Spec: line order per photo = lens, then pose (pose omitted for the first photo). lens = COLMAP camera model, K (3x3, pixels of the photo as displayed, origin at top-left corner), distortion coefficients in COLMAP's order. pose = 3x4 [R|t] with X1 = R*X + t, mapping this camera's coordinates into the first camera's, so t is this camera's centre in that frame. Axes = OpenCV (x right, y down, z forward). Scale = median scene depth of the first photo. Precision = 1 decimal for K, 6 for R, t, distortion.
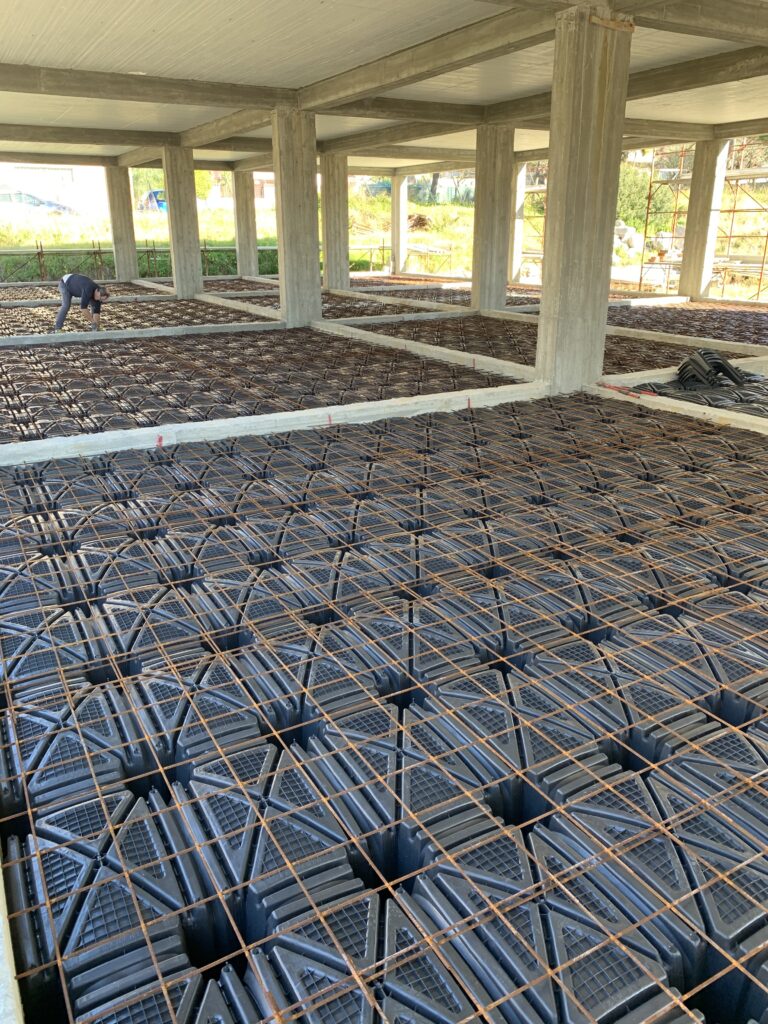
lens RADIAL K [[780.8, 0, 384.0], [0, 780.8, 512.0], [0, 0, 1]] dist [0.029512, -0.000279]
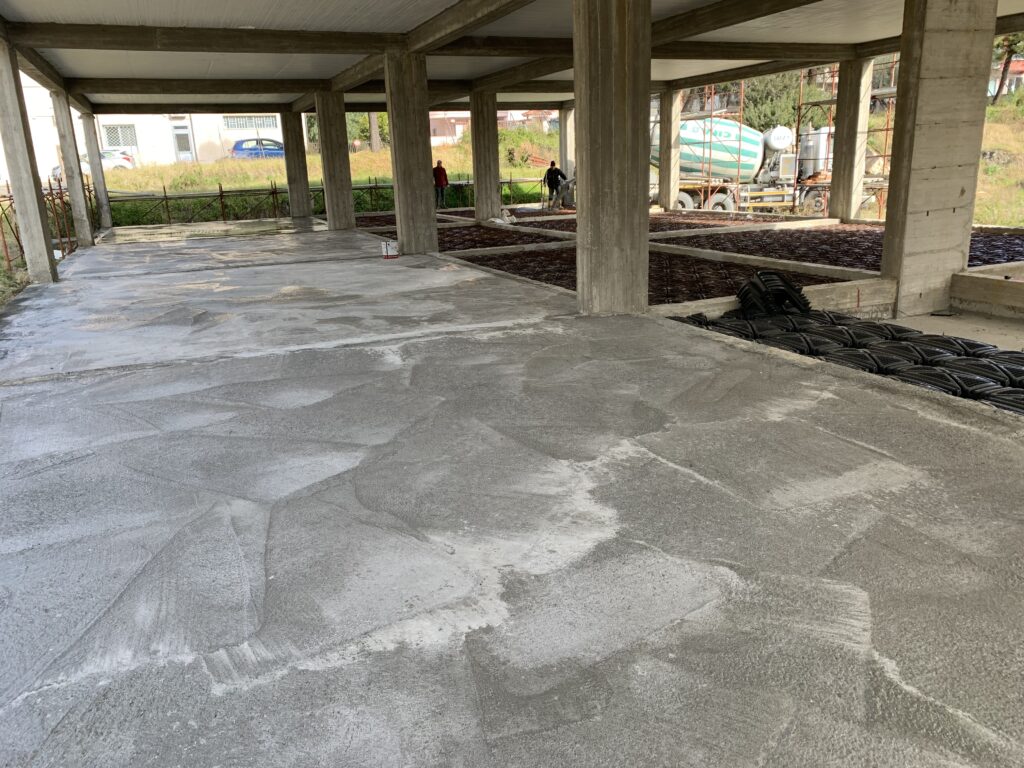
lens RADIAL K [[780.8, 0, 512.0], [0, 780.8, 384.0], [0, 0, 1]] dist [0.029512, -0.000279]
pose [[0.993638, -0.004219, -0.112545, 0.134849], [-0.003469, 0.997678, -0.068026, -0.007876], [0.112571, 0.067983, 0.991315, 0.024269]]
